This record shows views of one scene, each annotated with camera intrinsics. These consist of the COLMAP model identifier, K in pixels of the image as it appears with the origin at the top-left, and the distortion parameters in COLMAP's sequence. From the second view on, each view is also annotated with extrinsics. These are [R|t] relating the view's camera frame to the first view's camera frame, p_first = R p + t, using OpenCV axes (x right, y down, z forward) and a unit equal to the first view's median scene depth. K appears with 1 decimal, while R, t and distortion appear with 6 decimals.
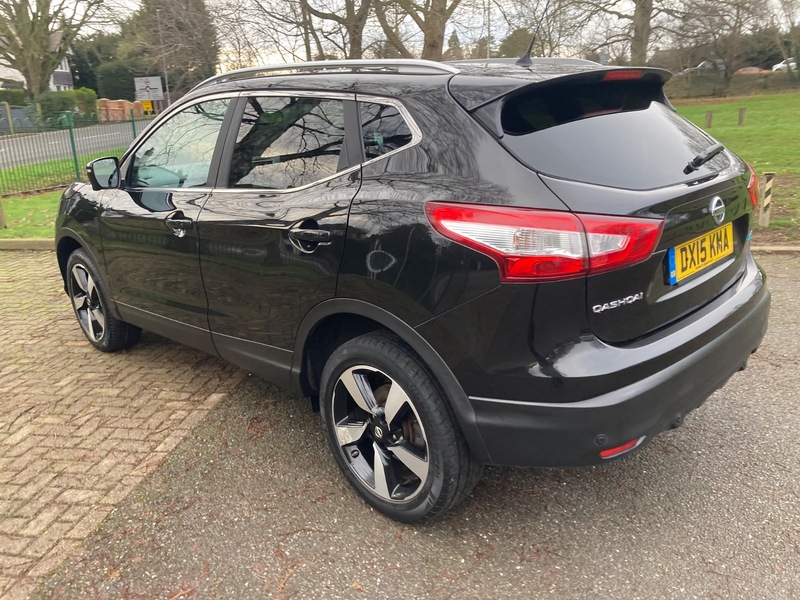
lens RADIAL K [[644.1, 0, 398.6], [0, 644.1, 305.7], [0, 0, 1]] dist [0.010311, 0.003718]
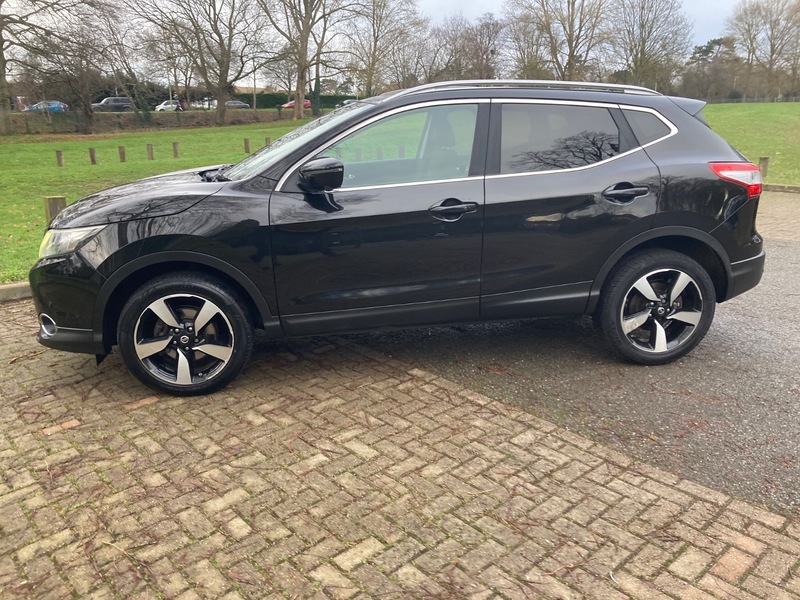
lens RADIAL K [[641.8, 0, 392.8], [0, 641.8, 299.0], [0, 0, 1]] dist [0.015256, 0.002929]
pose [[0.608322, -0.177622, 0.773560, -1.573470], [0.226328, 0.972991, 0.045432, -0.054893], [-0.760737, 0.147441, 0.632093, 0.450560]]
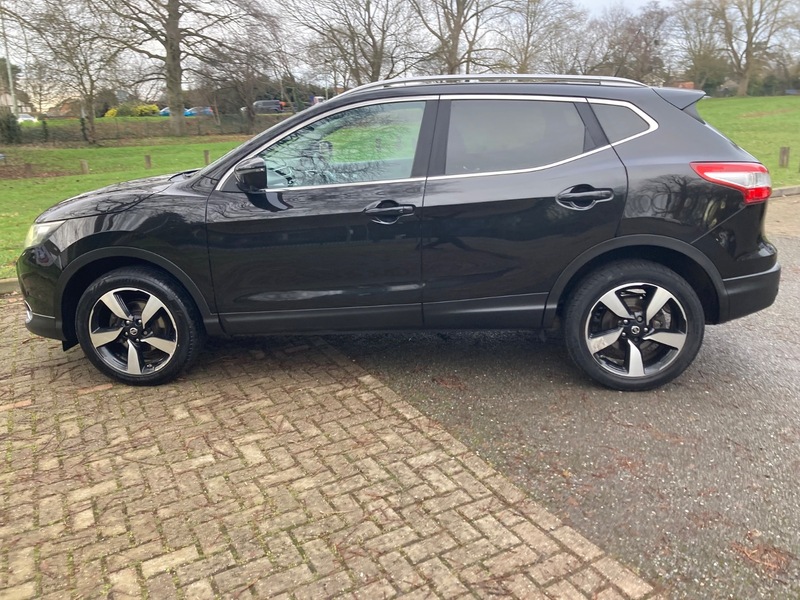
lens RADIAL K [[643.7, 0, 392.1], [0, 643.7, 286.1], [0, 0, 1]] dist [0.016635, -0.003491]
pose [[0.772613, -0.135546, 0.620240, -1.232483], [0.185769, 0.982451, -0.016704, 0.022685], [-0.607091, 0.128127, 0.784234, 0.177404]]
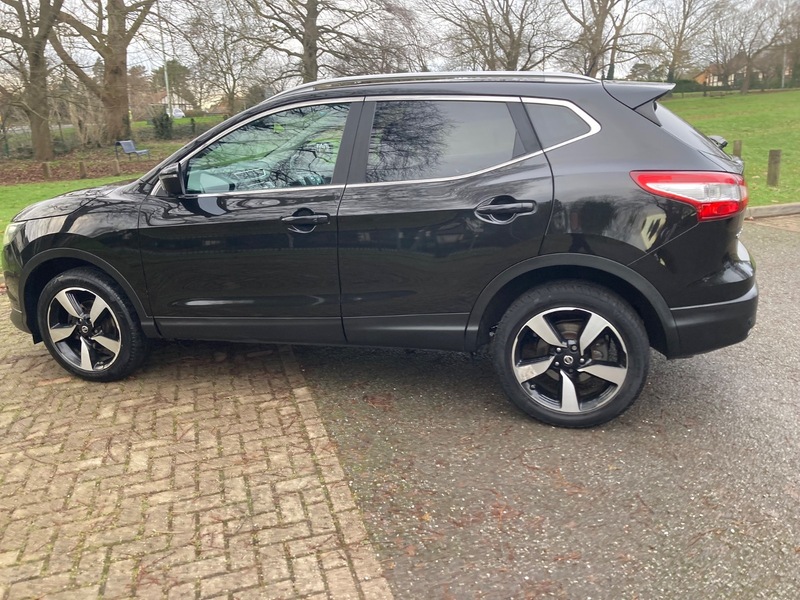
lens RADIAL K [[641.8, 0, 392.8], [0, 641.8, 299.0], [0, 0, 1]] dist [0.015256, 0.002929]
pose [[0.886350, -0.116122, 0.448218, -0.828732], [0.139986, 0.989944, -0.020351, 0.051304], [-0.441347, 0.080782, 0.893693, 0.010327]]
